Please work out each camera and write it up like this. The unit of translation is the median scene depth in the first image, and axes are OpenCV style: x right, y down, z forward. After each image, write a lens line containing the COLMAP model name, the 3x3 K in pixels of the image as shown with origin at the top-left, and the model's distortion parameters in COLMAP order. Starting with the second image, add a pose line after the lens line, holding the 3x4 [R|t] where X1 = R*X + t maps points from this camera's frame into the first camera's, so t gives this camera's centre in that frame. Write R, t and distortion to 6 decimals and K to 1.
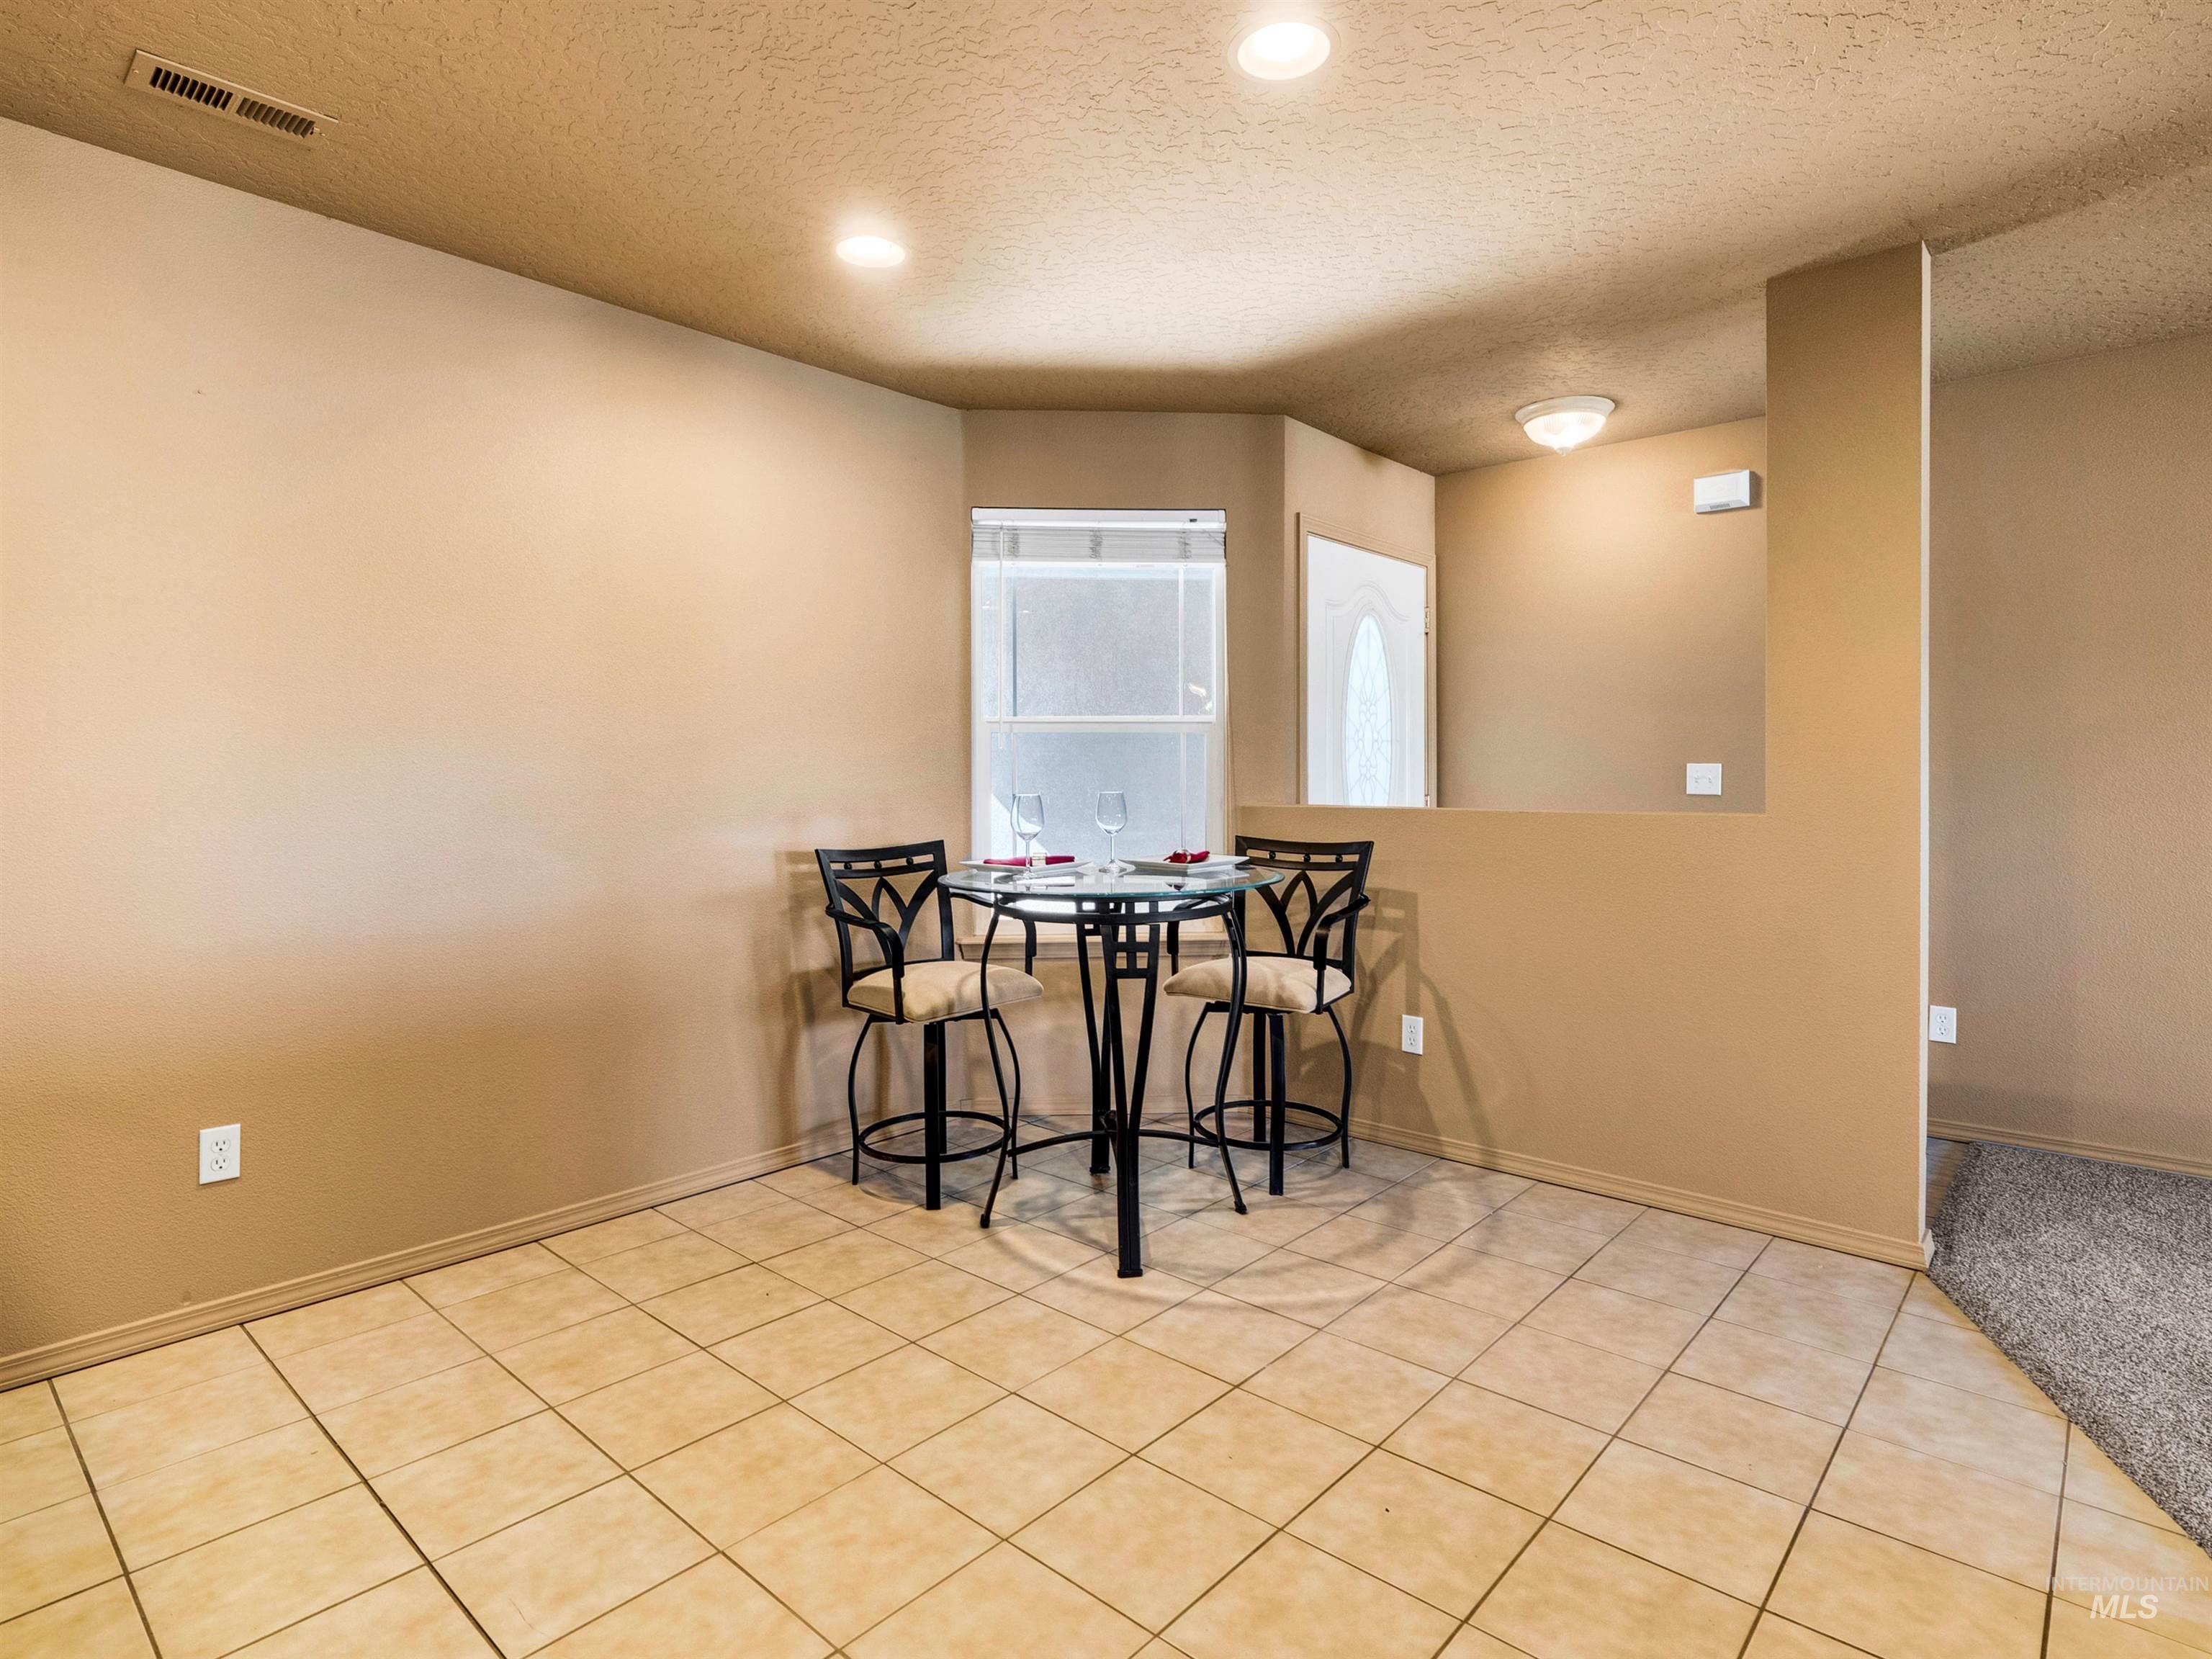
lens RADIAL K [[1164.7, 0, 1108.2], [0, 1164.7, 793.2], [0, 0, 1]] dist [-0.005026, 0.000152]
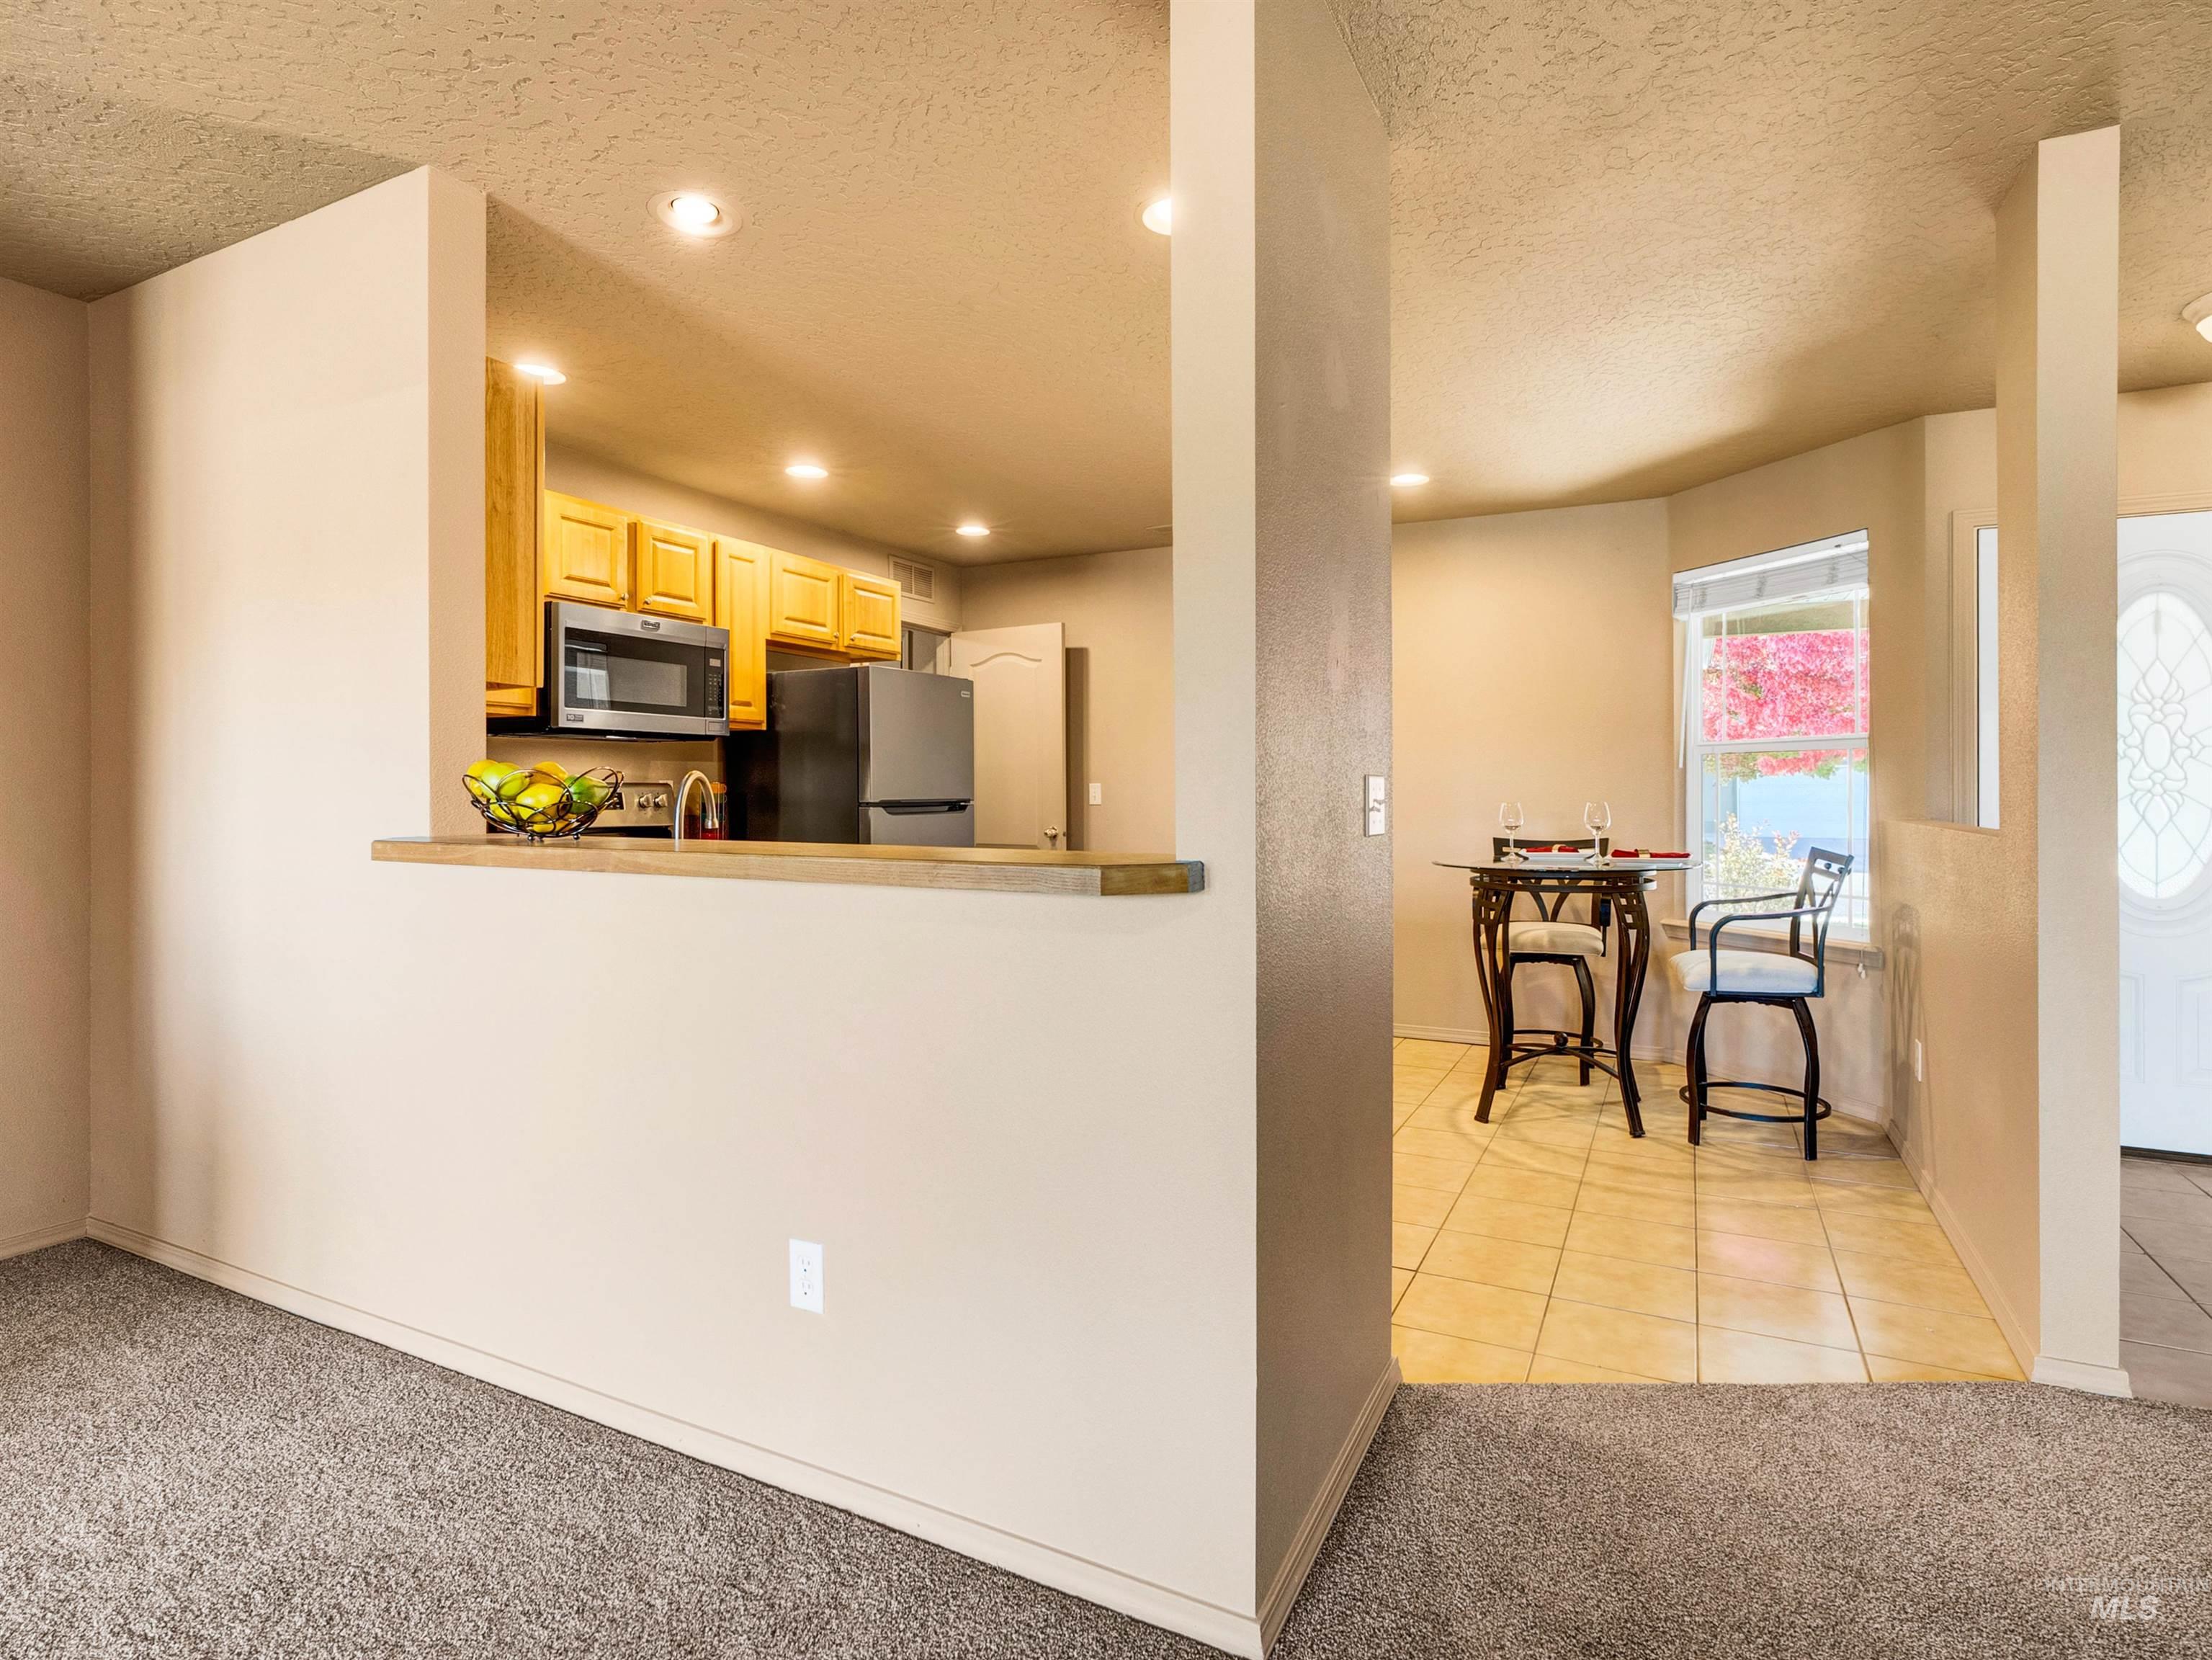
lens RADIAL K [[1138.4, 0, 1103.8], [0, 1138.4, 807.3], [0, 0, 1]] dist [-0.001350, -0.000195]
pose [[0.257593, 0.015343, -0.966132, 1.323056], [-0.013117, 0.999837, 0.012381, -0.004401], [0.966164, 0.009483, 0.257752, 0.145035]]
